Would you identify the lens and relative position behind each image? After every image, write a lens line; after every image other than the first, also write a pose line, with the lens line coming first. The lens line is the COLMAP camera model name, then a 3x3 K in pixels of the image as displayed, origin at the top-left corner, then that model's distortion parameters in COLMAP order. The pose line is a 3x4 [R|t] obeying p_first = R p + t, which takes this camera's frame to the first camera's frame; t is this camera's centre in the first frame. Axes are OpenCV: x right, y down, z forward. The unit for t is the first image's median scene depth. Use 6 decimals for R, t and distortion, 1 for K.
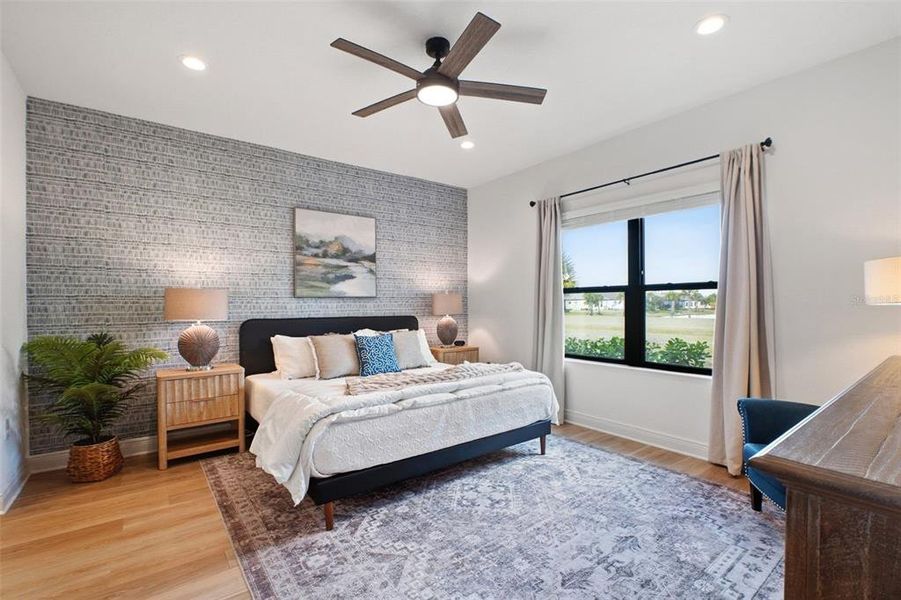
lens RADIAL K [[402.8, 0, 450.2], [0, 402.8, 297.3], [0, 0, 1]] dist [-0.011799, 0.000096]
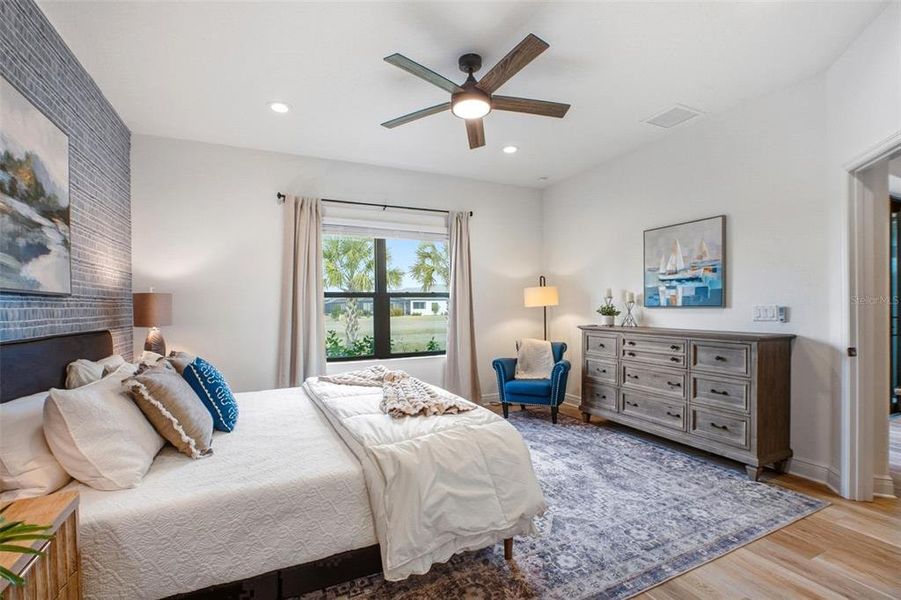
lens RADIAL K [[402.8, 0, 450.2], [0, 402.8, 297.3], [0, 0, 1]] dist [-0.011799, 0.000096]
pose [[0.210865, 0.026501, 0.977156, -0.713132], [-0.002985, 0.999645, -0.026467, 0.016689], [-0.977511, 0.002664, 0.210870, 0.553773]]
